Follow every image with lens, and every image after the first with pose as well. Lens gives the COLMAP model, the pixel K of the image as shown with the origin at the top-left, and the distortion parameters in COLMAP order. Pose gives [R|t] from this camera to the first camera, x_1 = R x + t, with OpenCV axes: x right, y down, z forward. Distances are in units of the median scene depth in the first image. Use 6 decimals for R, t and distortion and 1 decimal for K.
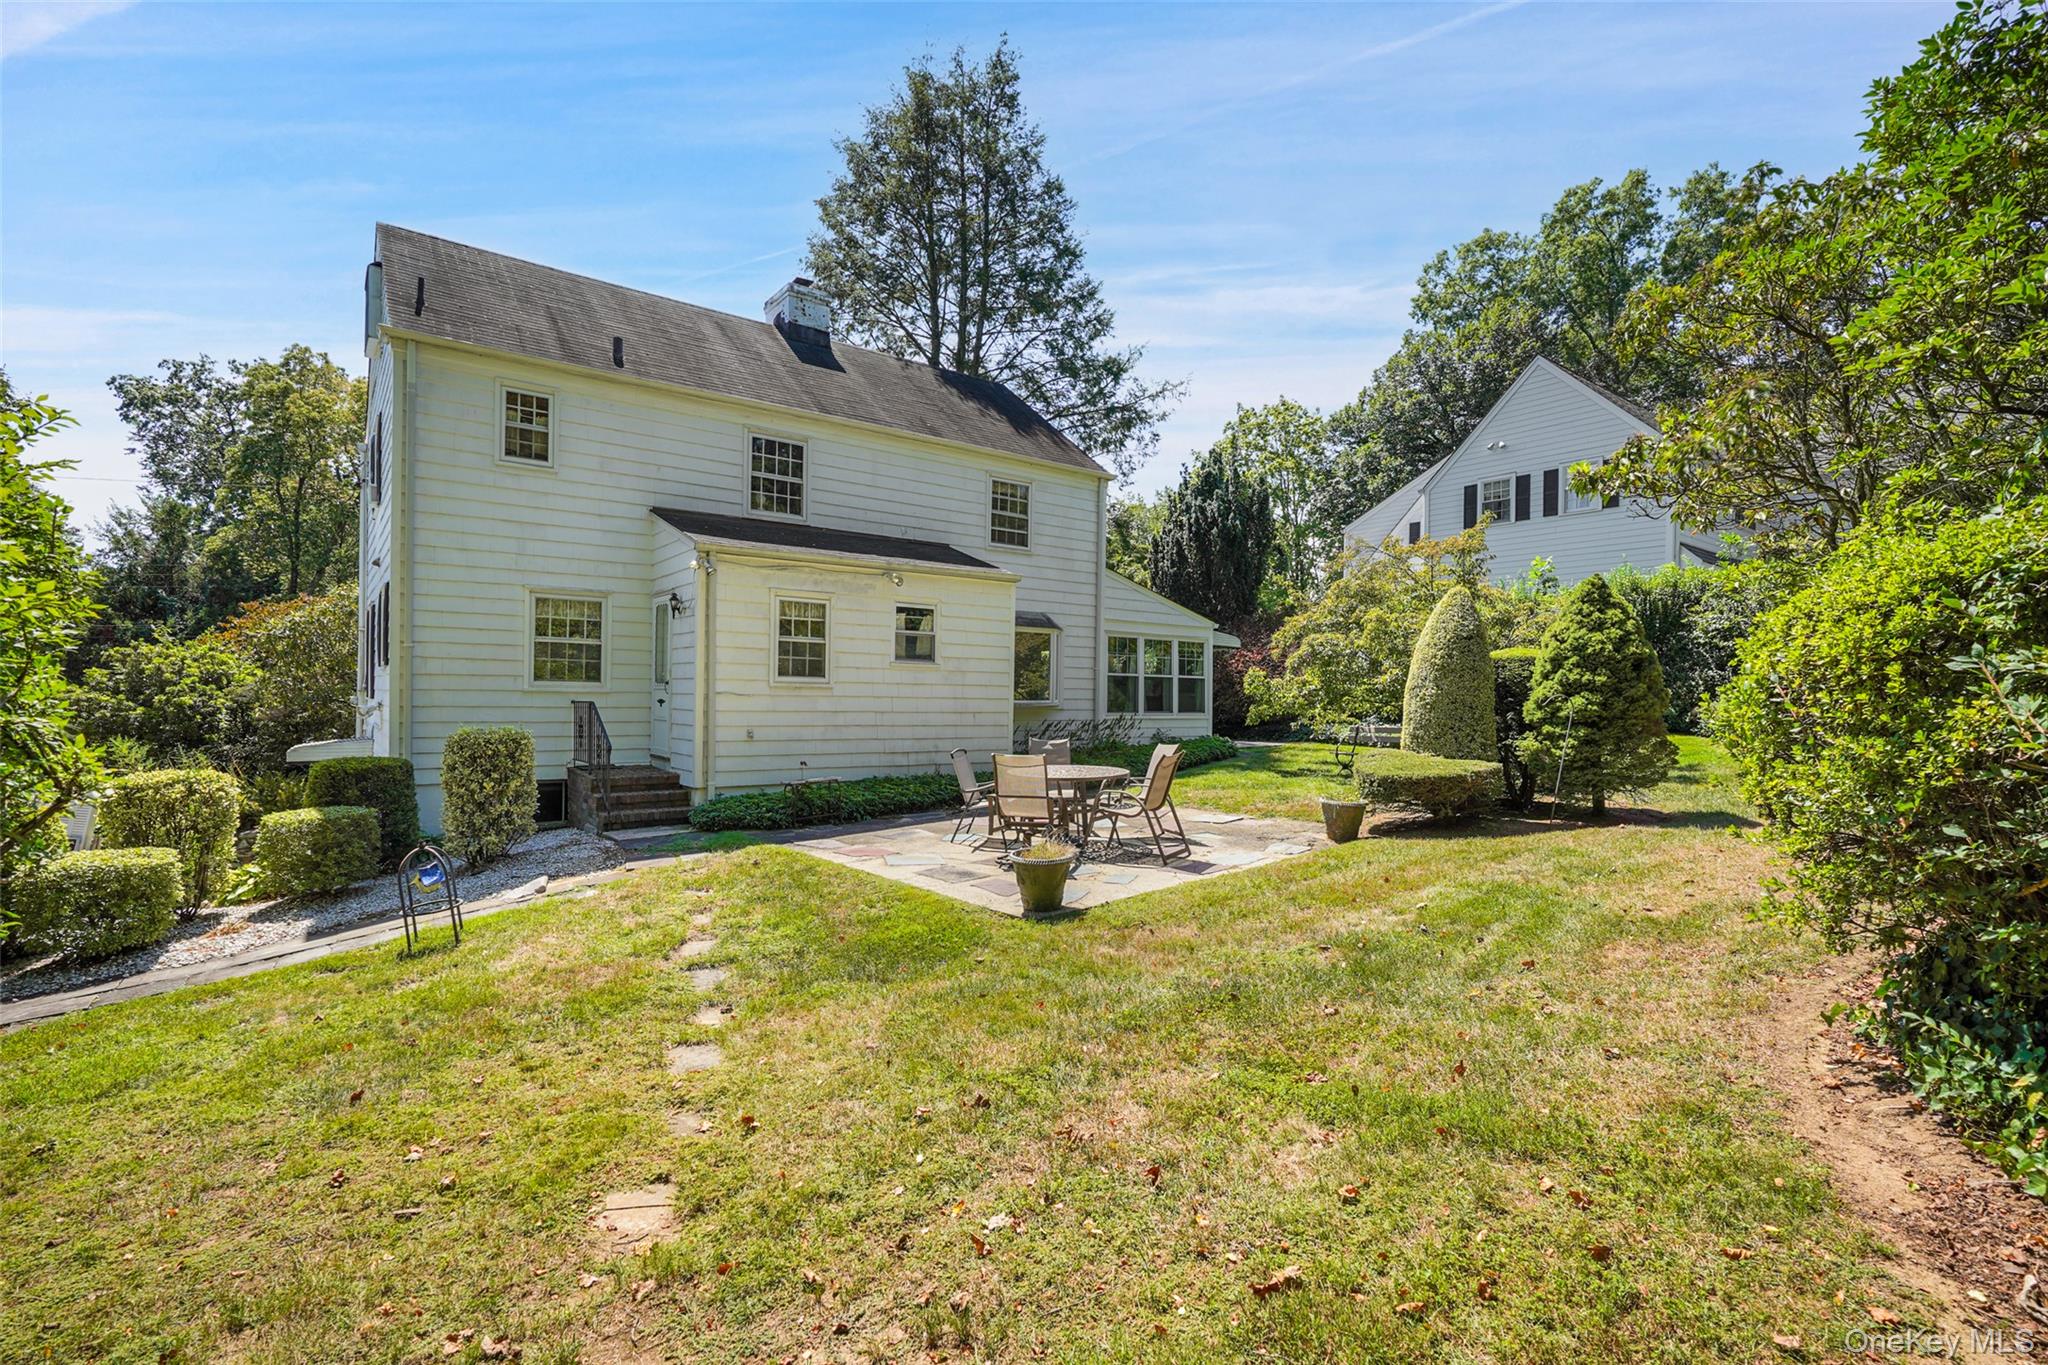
lens RADIAL K [[939.1, 0, 1020.9], [0, 939.1, 693.6], [0, 0, 1]] dist [-0.000316, 0.000834]
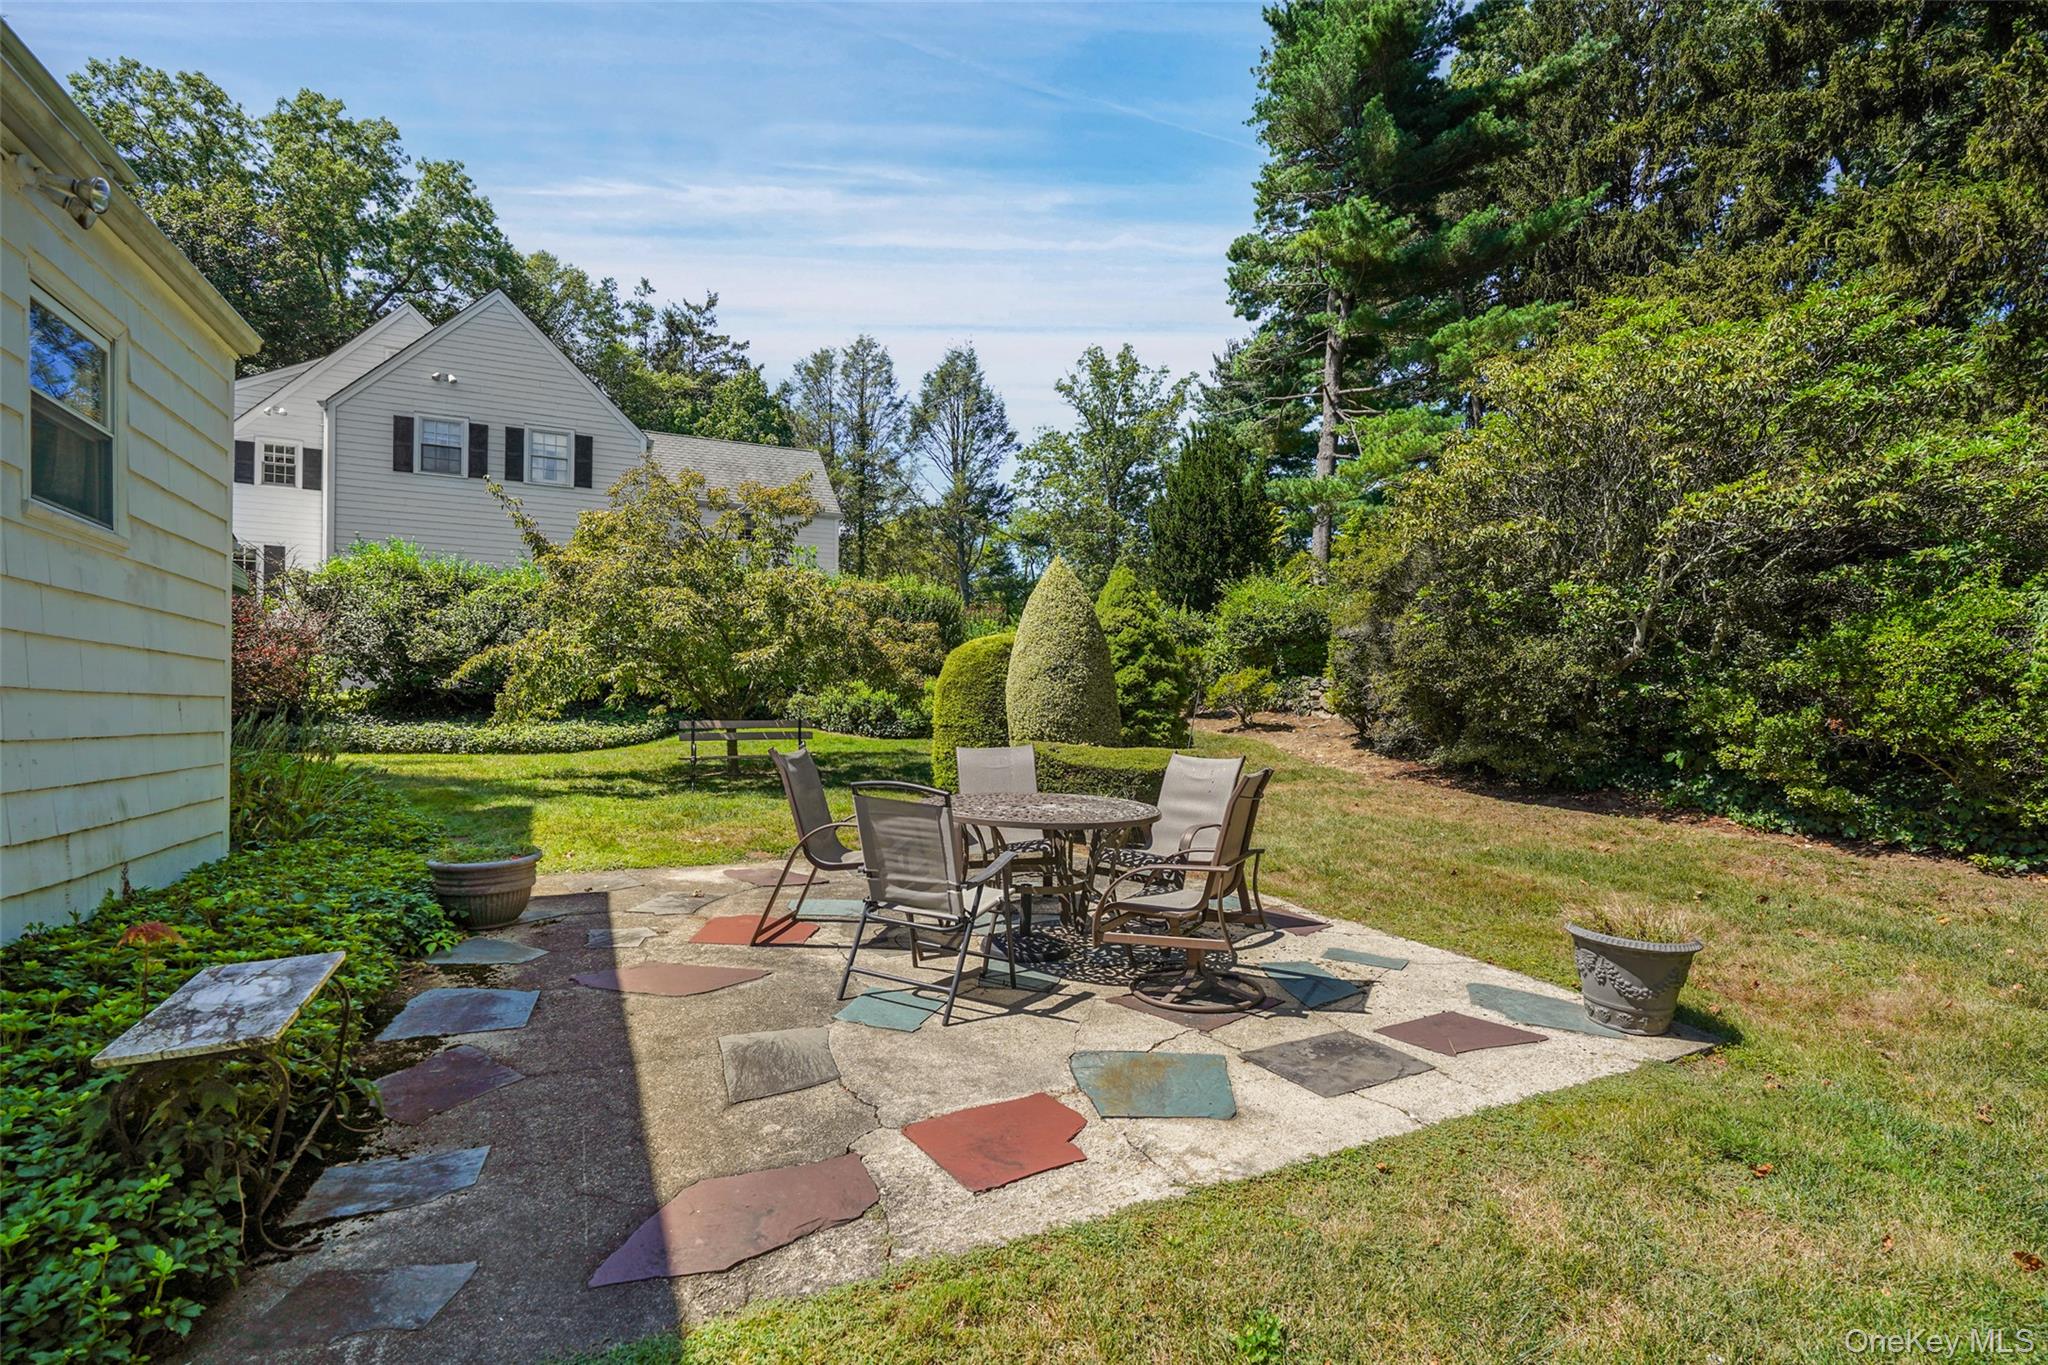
lens RADIAL K [[939.1, 0, 1020.0], [0, 939.1, 693.1], [0, 0, 1]] dist [-0.000316, 0.000834]
pose [[0.215596, 0.009039, 0.976441, -0.306178], [-0.006242, 0.999949, -0.007878, 0.016721], [-0.976463, -0.004396, 0.215642, 0.613615]]
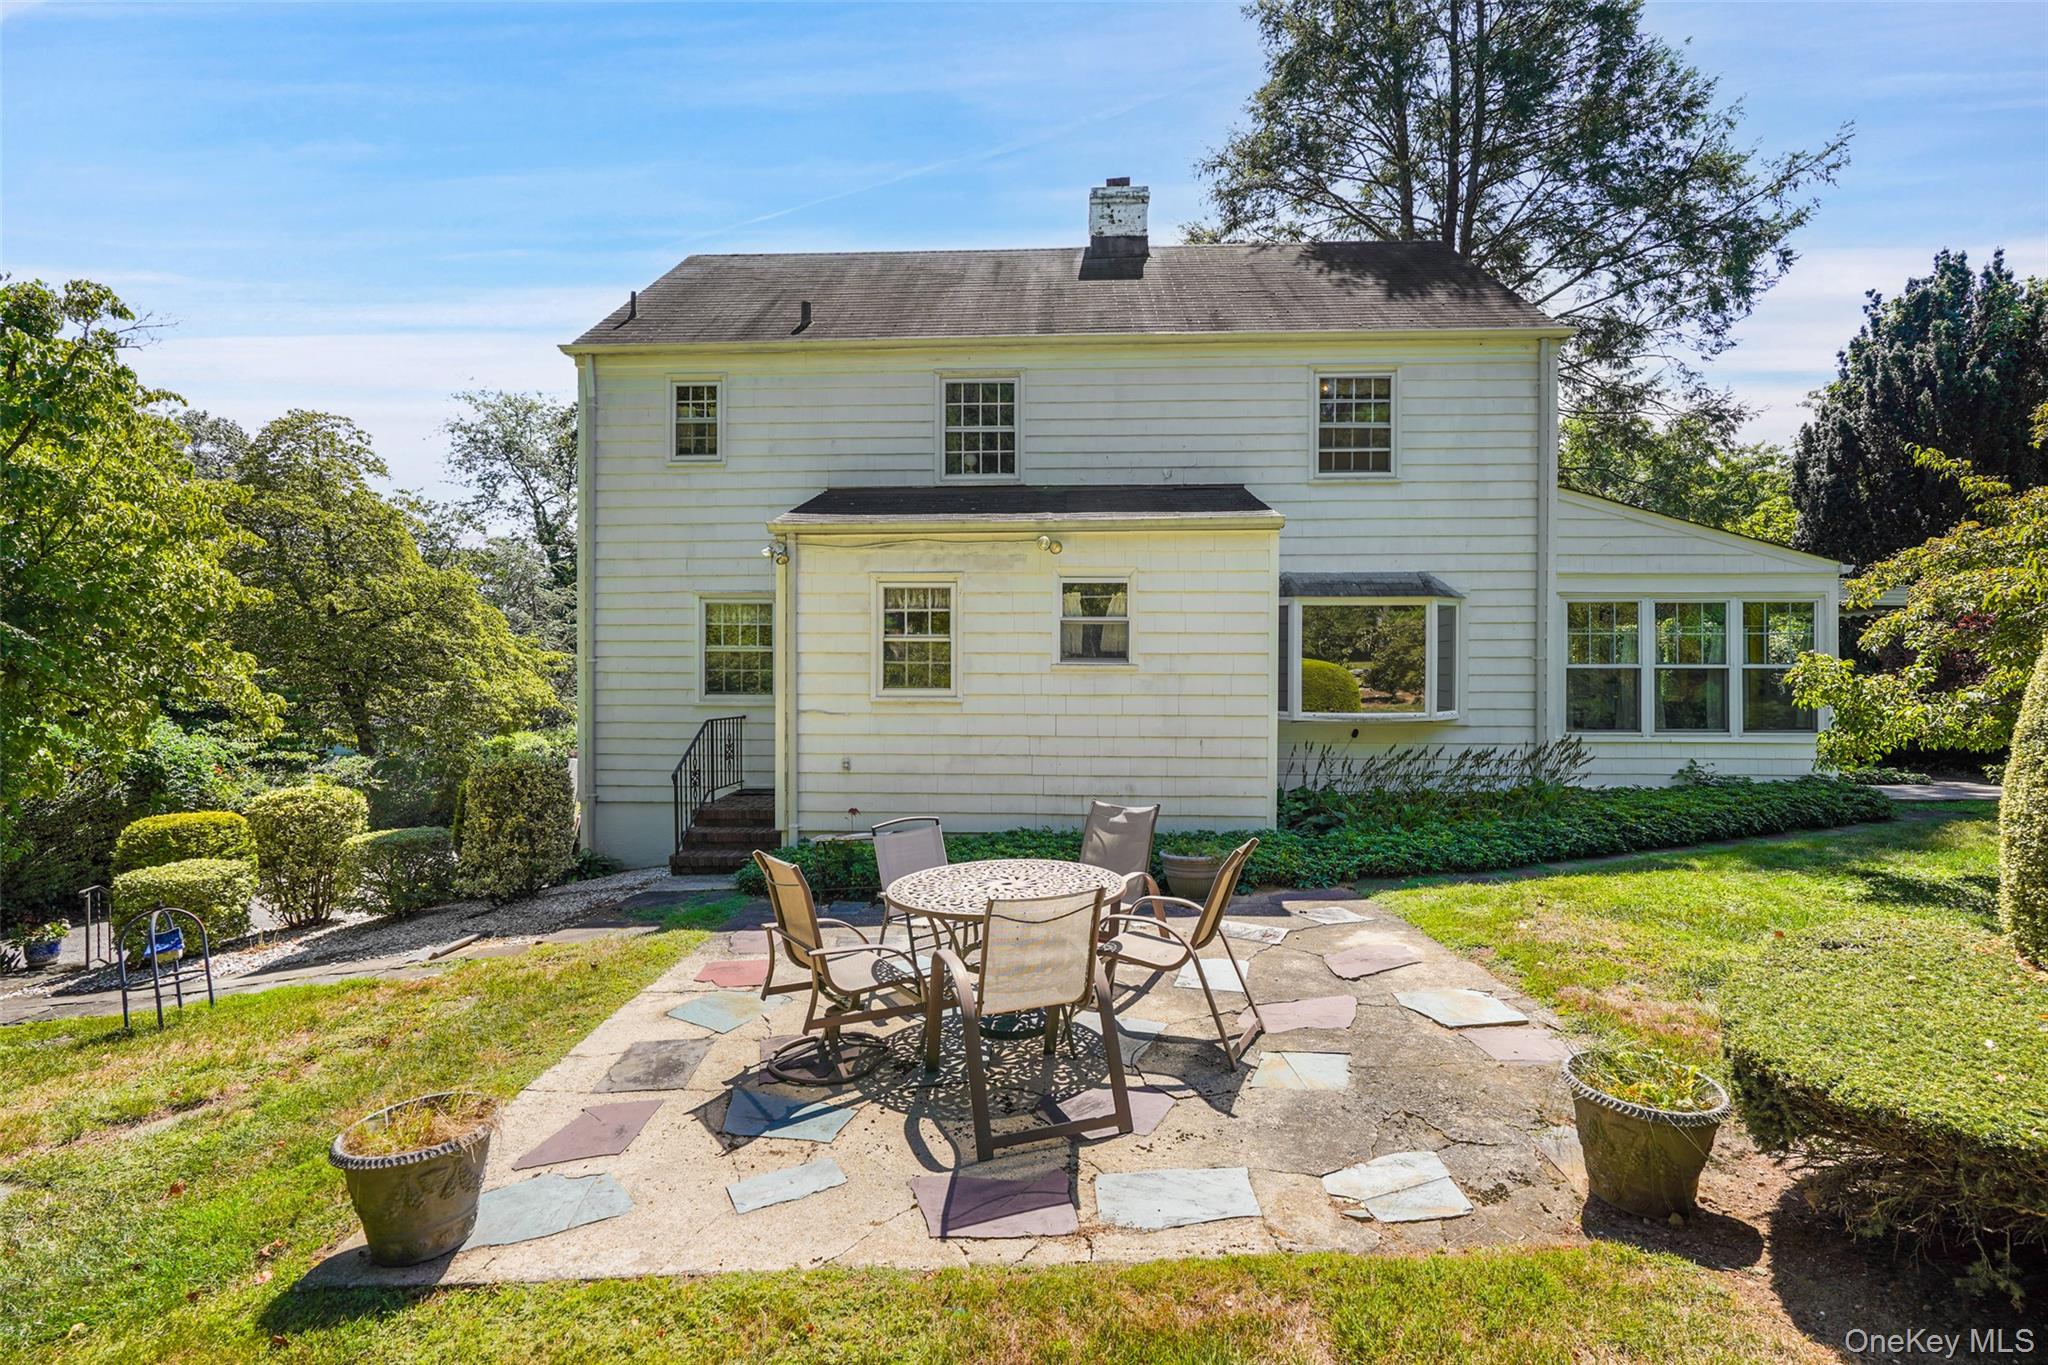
lens RADIAL K [[939.1, 0, 1019.6], [0, 939.1, 678.2], [0, 0, 1]] dist [-0.000316, 0.000834]
pose [[0.769774, -0.010910, -0.638224, 0.263144], [0.011673, 0.999927, -0.003014, -0.019528], [0.638210, -0.005130, 0.769845, 0.415340]]
